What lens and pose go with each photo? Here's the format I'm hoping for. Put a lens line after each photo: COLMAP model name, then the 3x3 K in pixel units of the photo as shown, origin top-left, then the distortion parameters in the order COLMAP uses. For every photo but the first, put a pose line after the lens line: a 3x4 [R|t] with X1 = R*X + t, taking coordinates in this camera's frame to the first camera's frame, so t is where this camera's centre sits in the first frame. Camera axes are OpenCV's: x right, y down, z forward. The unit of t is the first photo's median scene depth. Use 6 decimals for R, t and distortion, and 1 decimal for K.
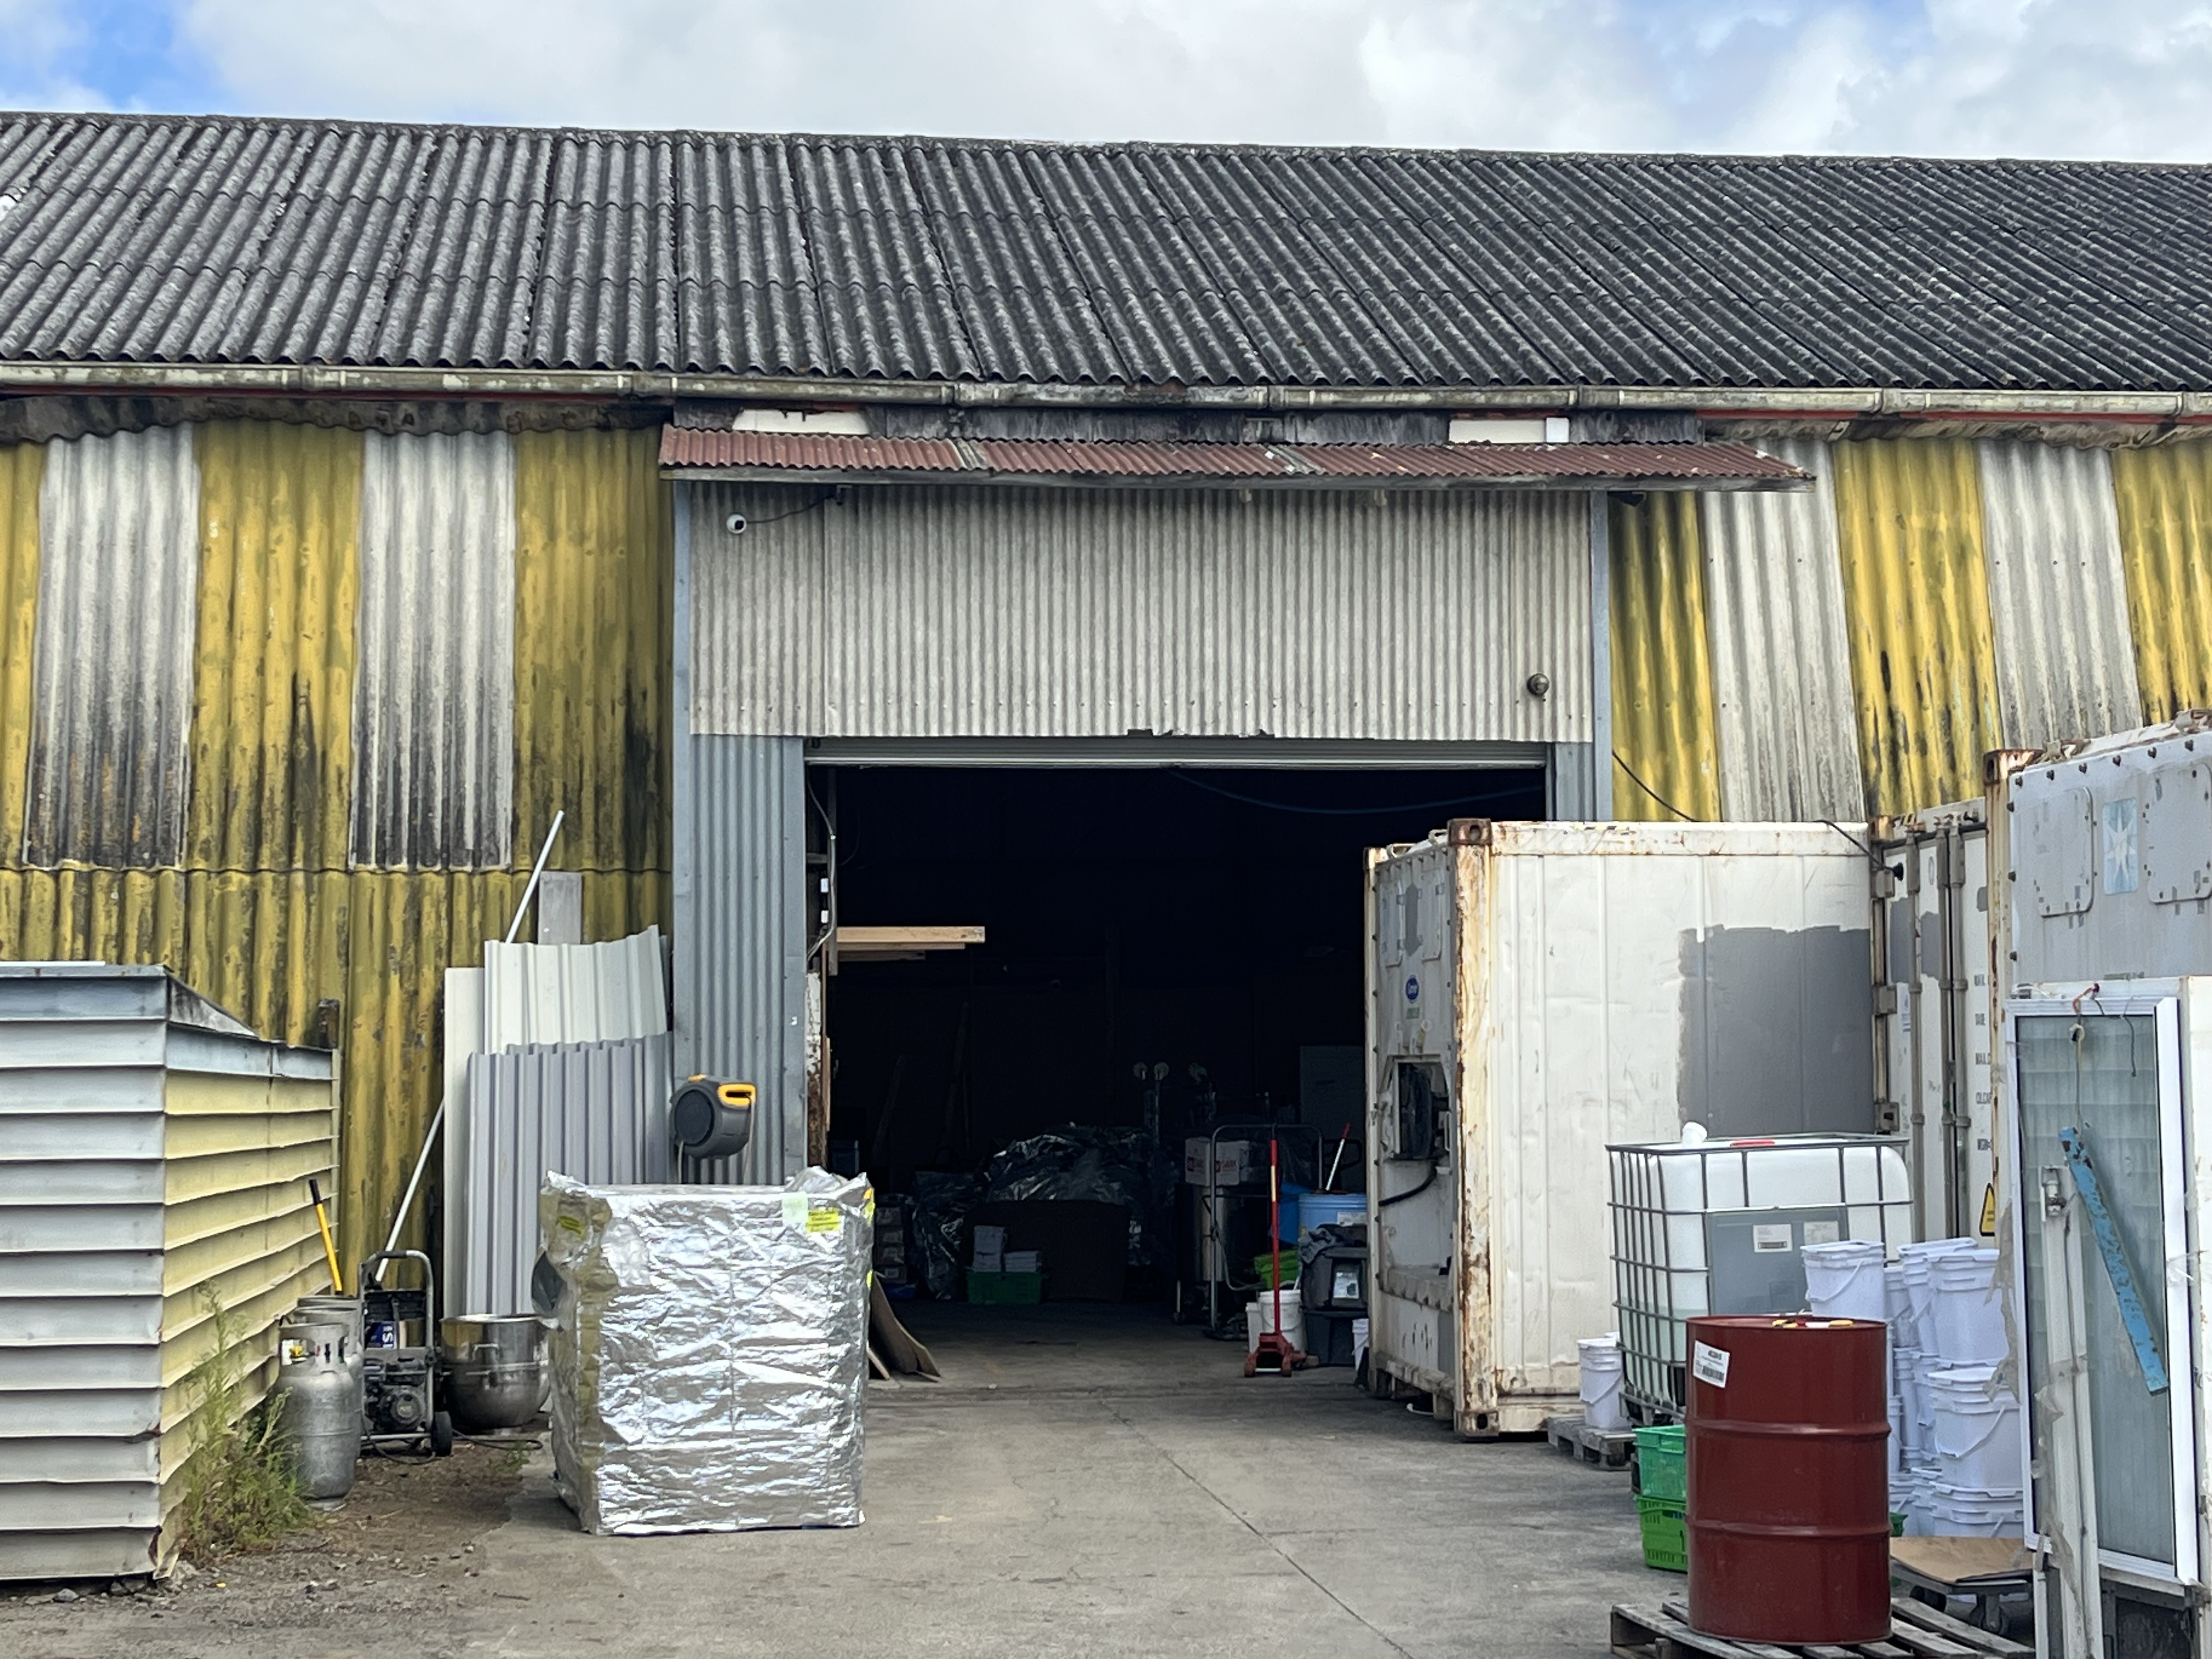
lens RADIAL K [[3753.8, 0, 1106.4], [0, 3753.8, 832.7], [0, 0, 1]] dist [0.074138, 0.000000]
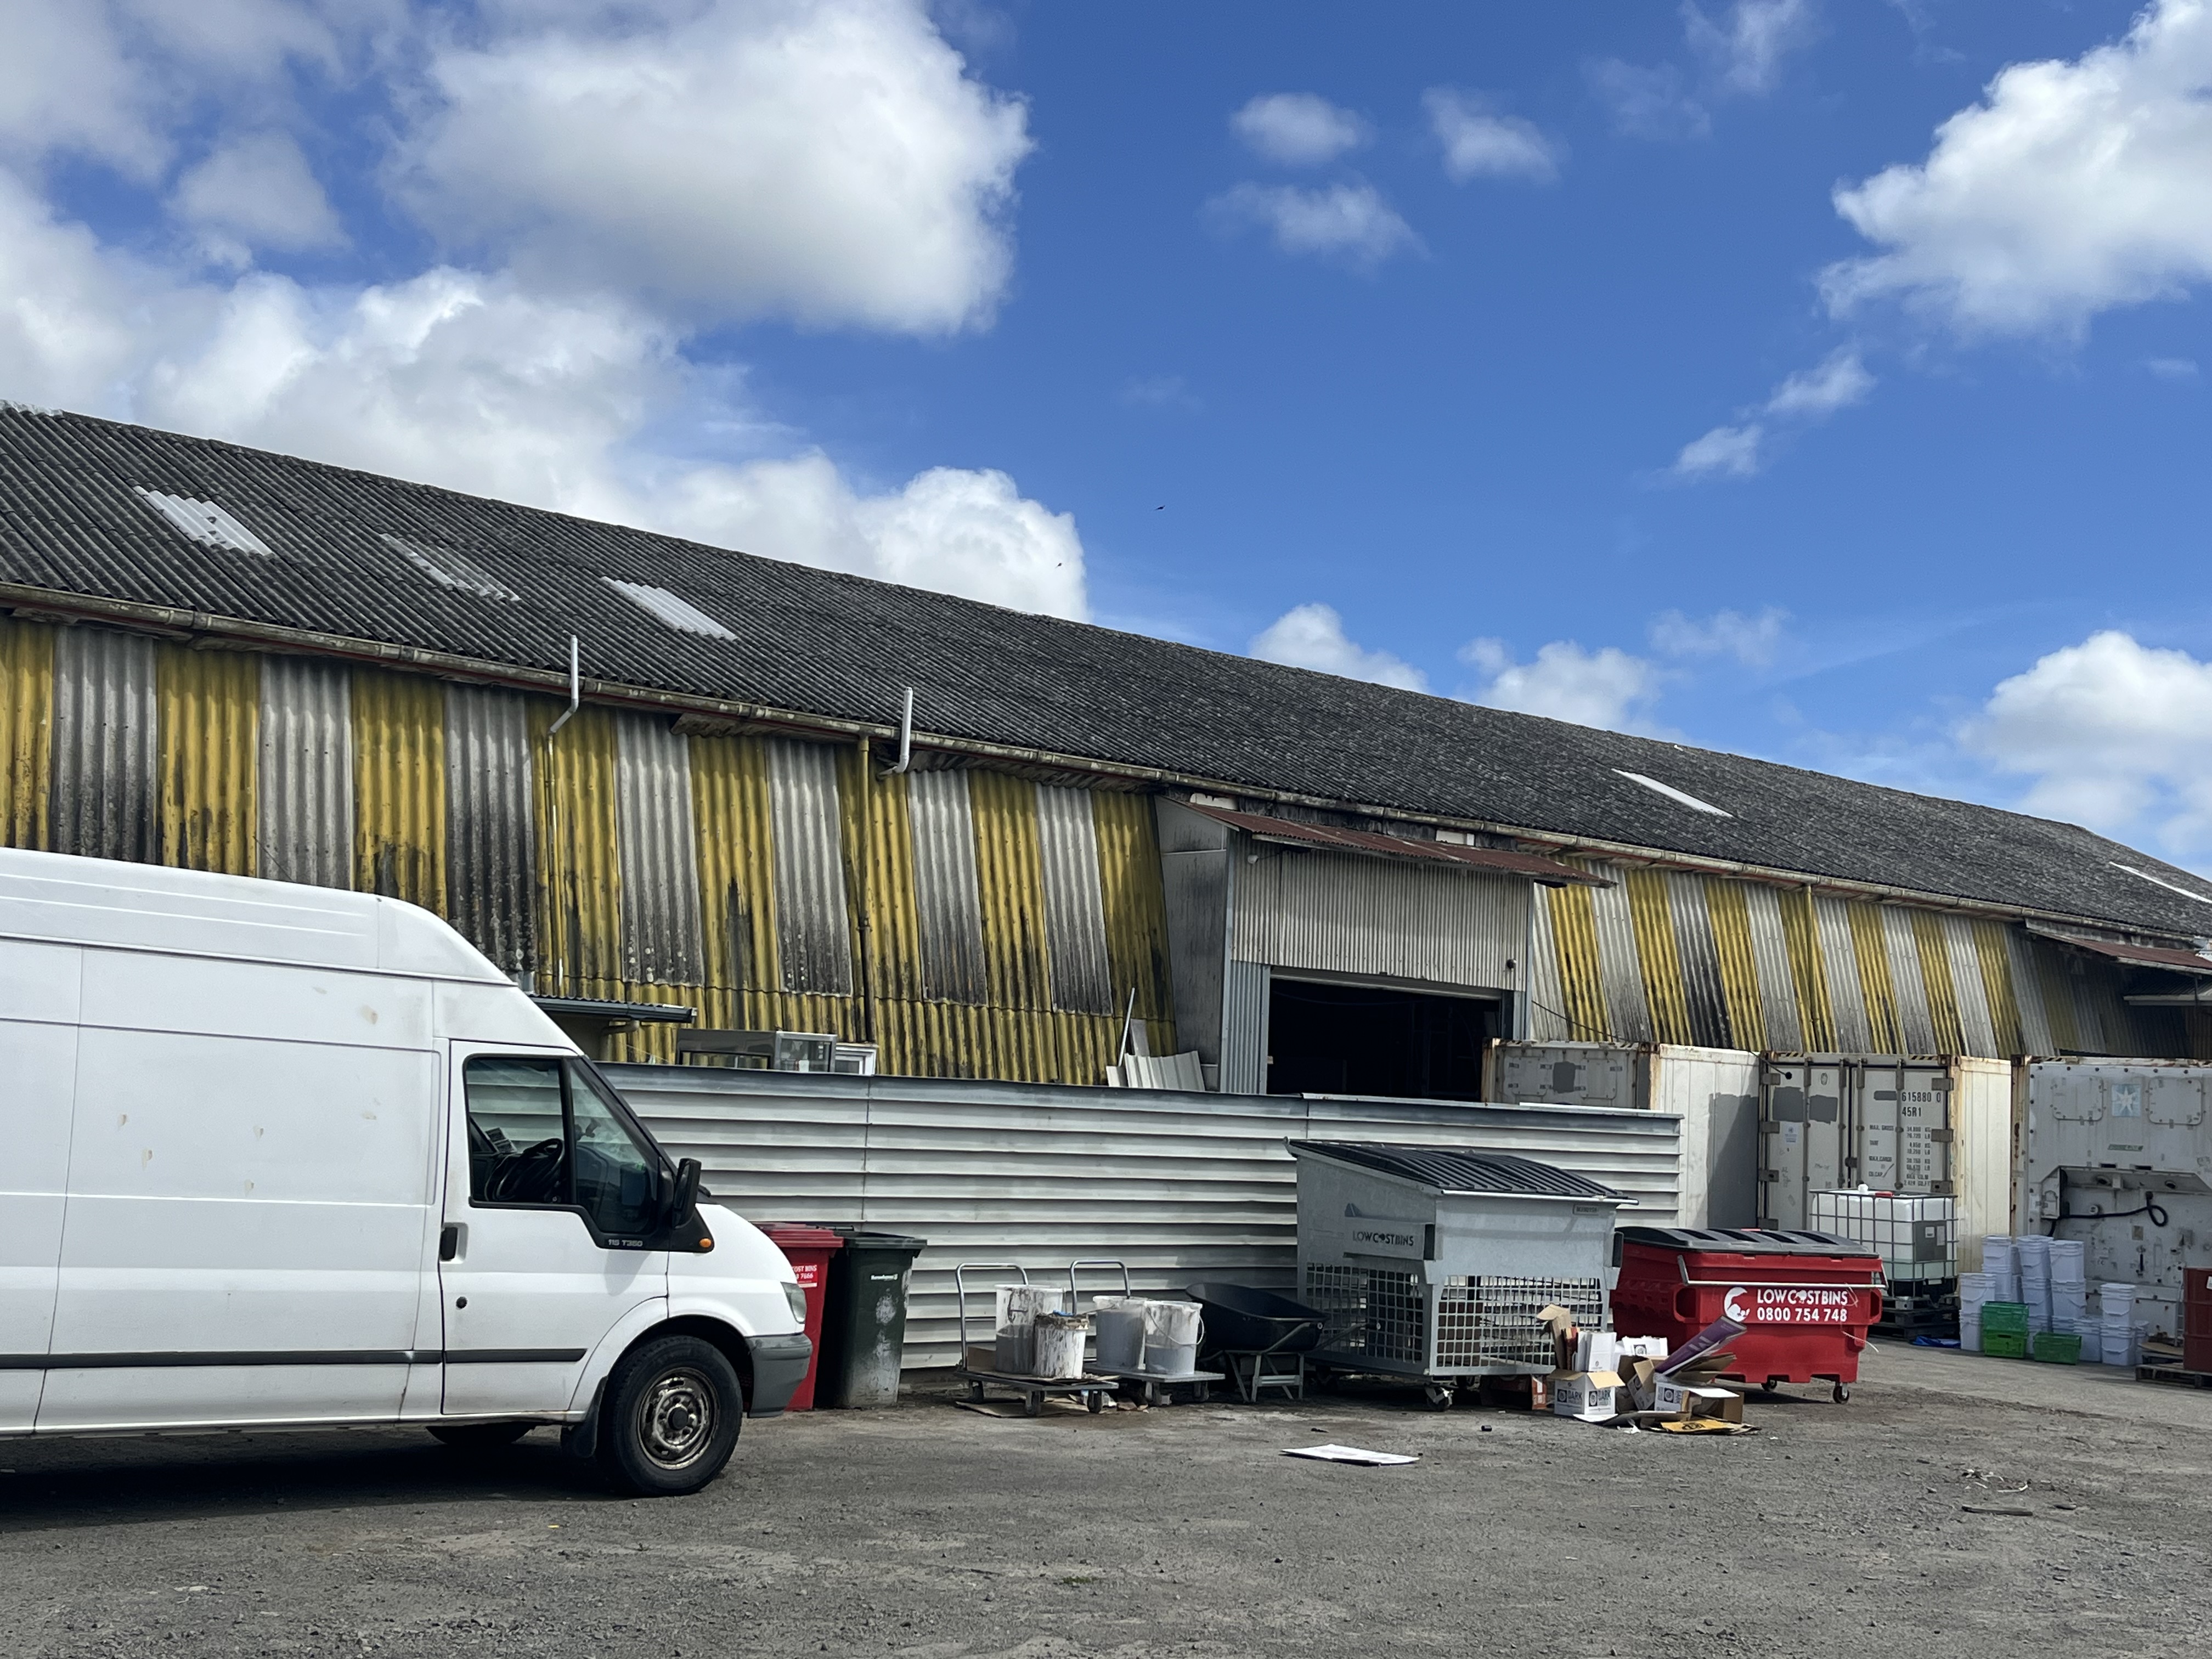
lens RADIAL K [[2433.6, 0, 1105.3], [0, 2433.6, 827.3], [0, 0, 1]] dist [0.027173, 0.000000]
pose [[0.860093, 0.108976, 0.498362, -0.798171], [-0.085818, 0.993903, -0.069227, -0.000312], [-0.502867, 0.016774, 0.864201, -0.100703]]
